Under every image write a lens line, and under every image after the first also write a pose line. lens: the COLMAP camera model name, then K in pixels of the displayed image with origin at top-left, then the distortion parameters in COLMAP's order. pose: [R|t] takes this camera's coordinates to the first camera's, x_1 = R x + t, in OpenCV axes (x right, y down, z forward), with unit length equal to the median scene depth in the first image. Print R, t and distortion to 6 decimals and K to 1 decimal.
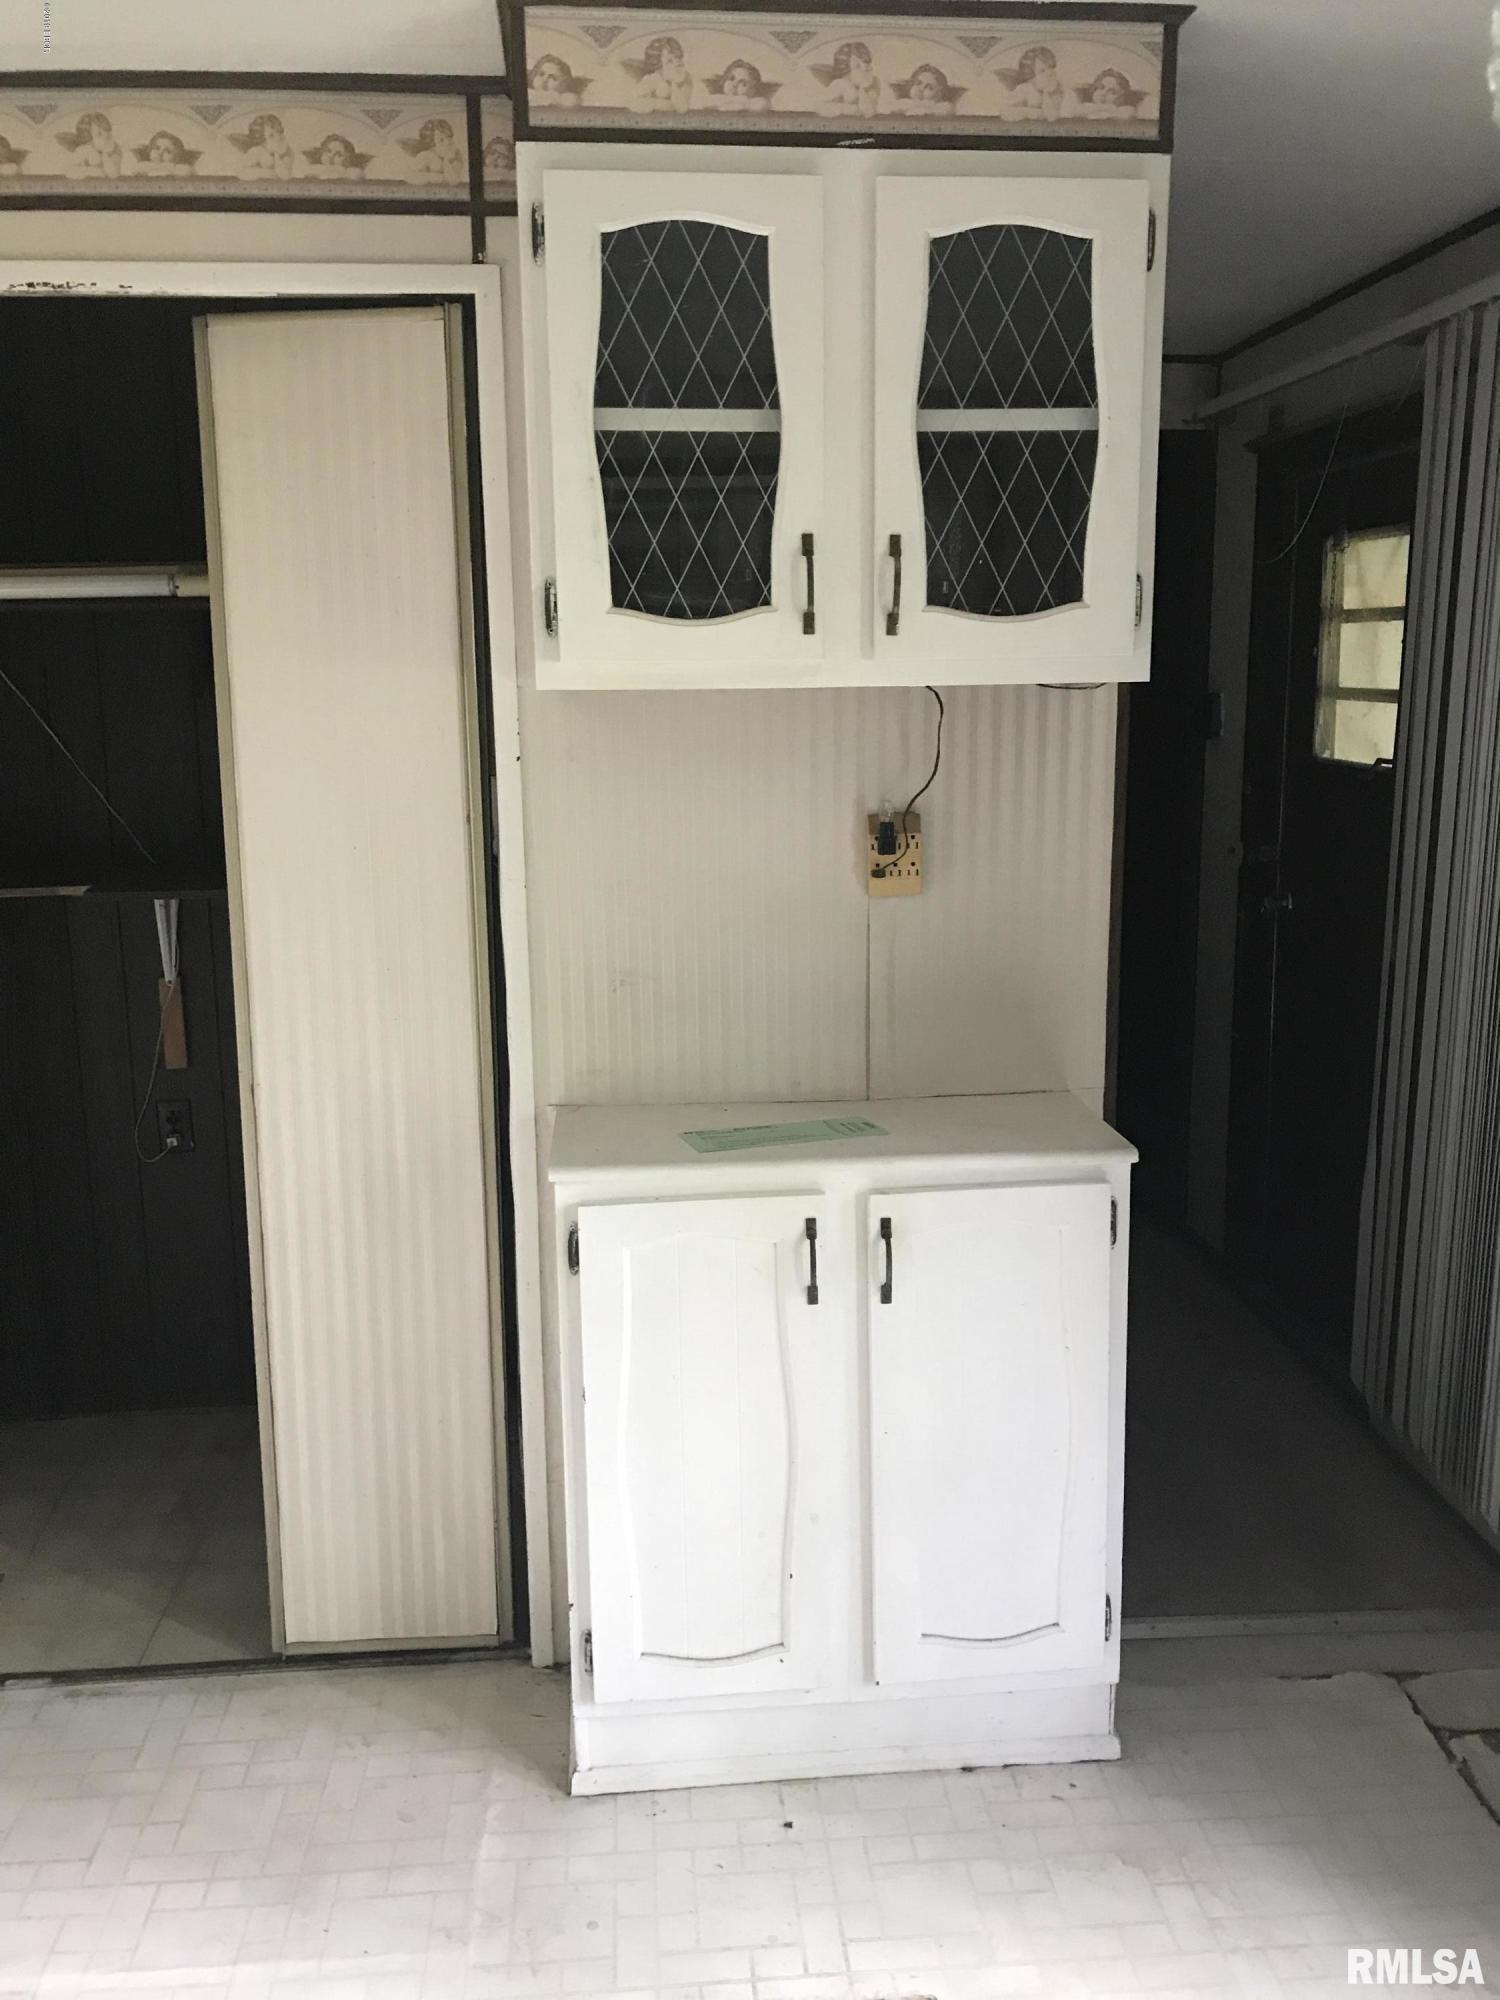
lens RADIAL K [[1665.8, 0, 743.5], [0, 1665.8, 999.2], [0, 0, 1]] dist [0.047169, 0.002686]
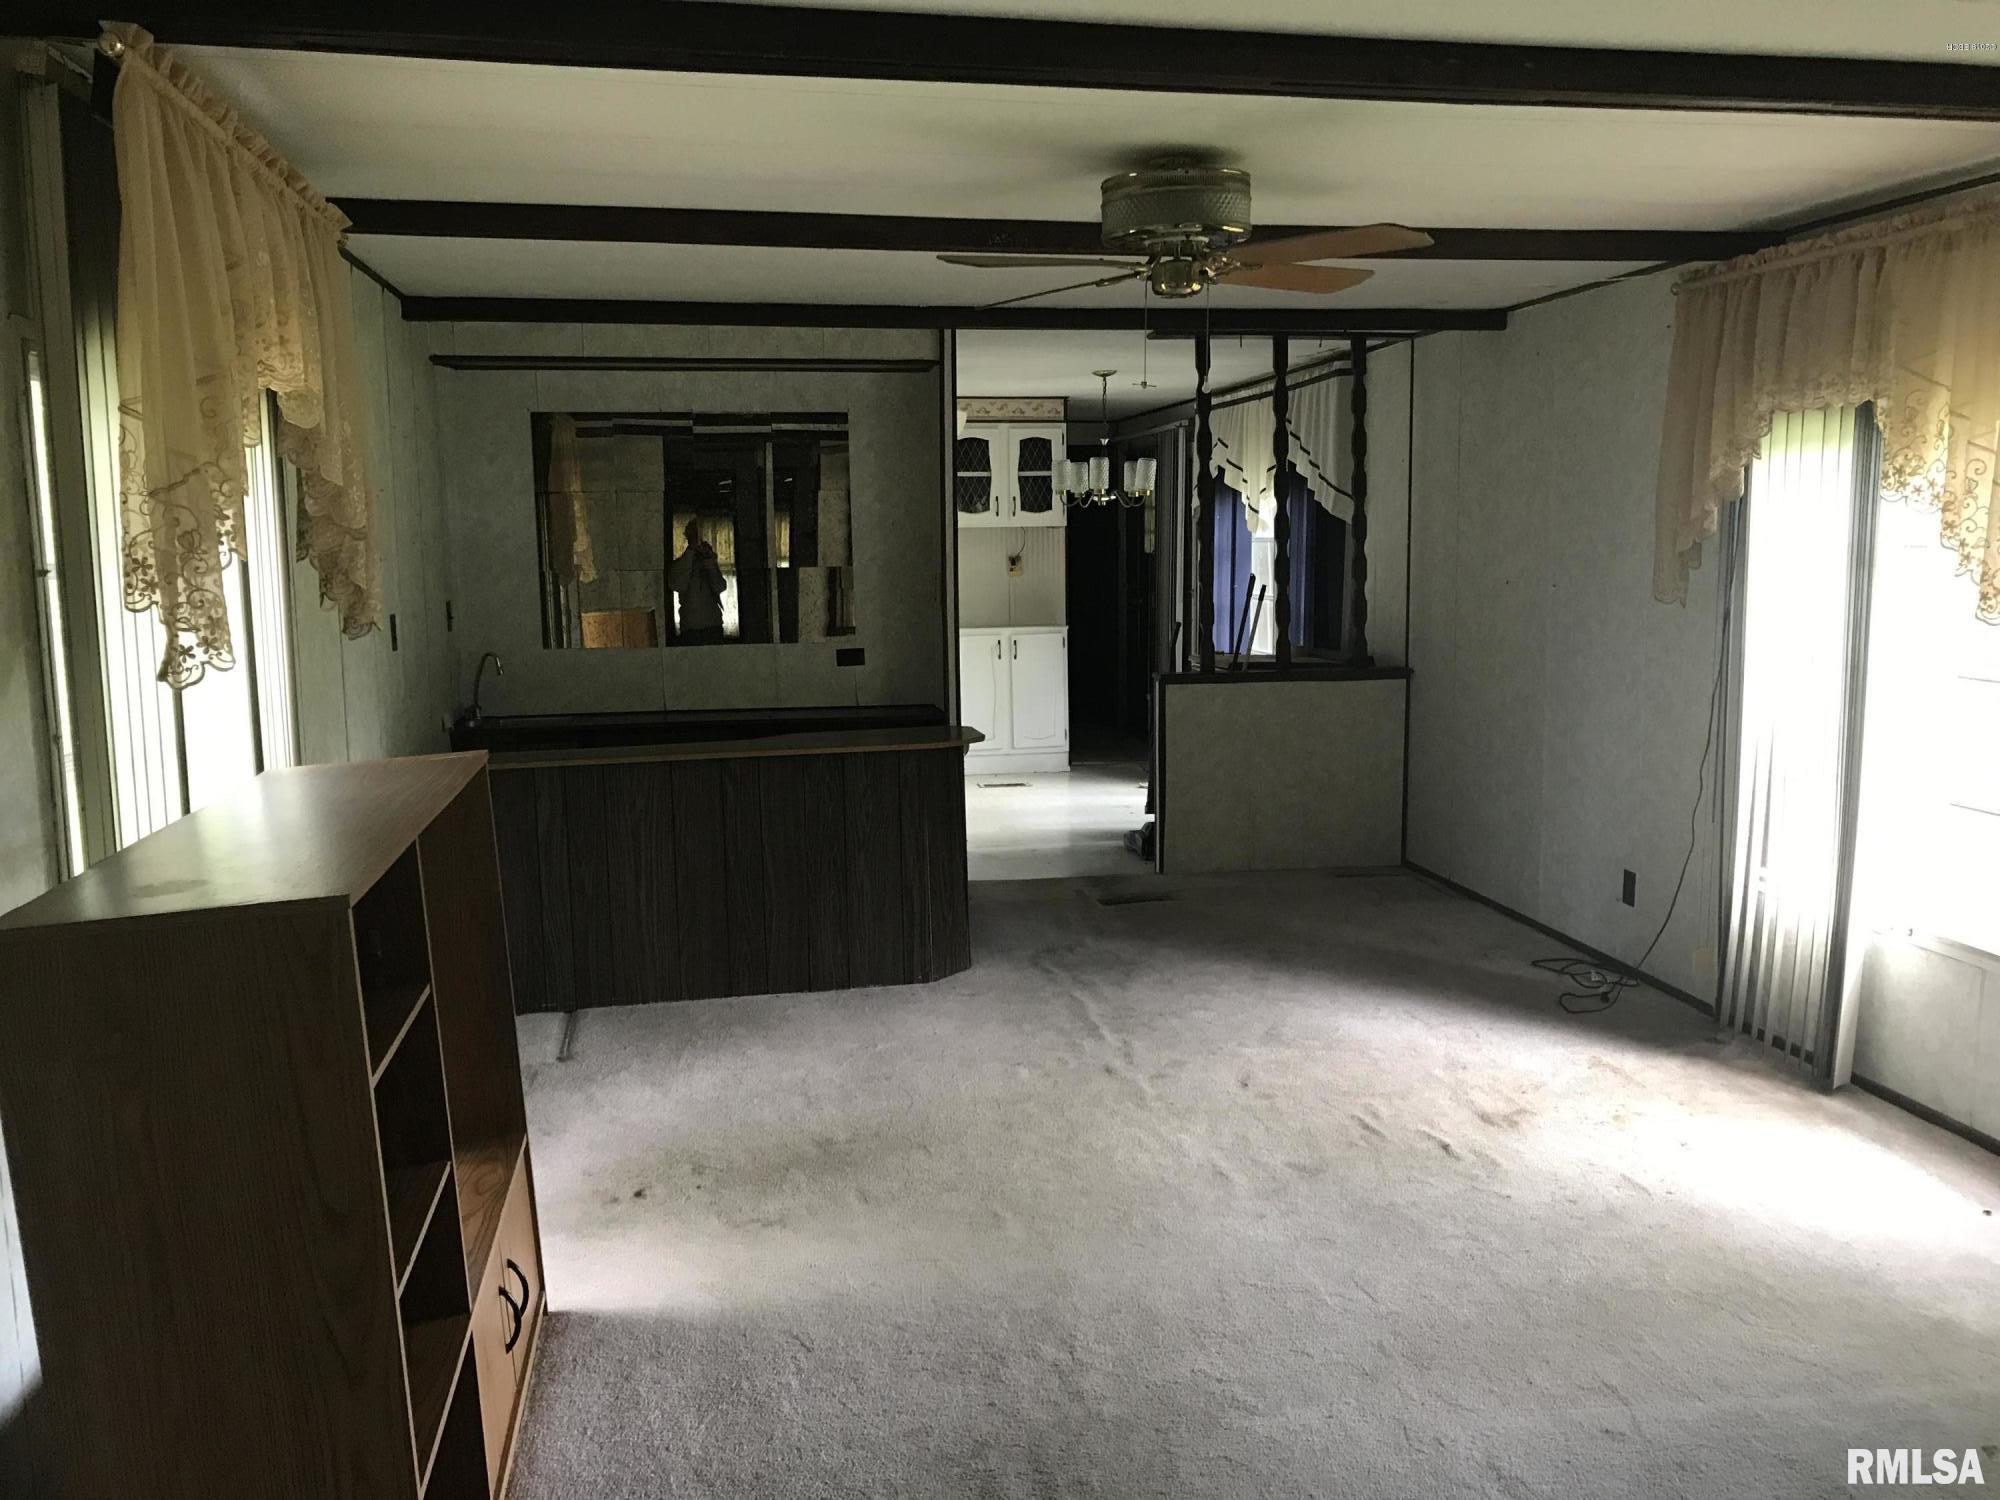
lens RADIAL K [[1665.8, 0, 1003.5], [0, 1665.8, 757.0], [0, 0, 1]] dist [0.047169, 0.002686]
pose [[0.996313, -0.013661, 0.084698, -0.375510], [0.019897, 0.997116, -0.073233, 0.866483], [-0.083453, 0.074649, 0.993712, -3.902311]]
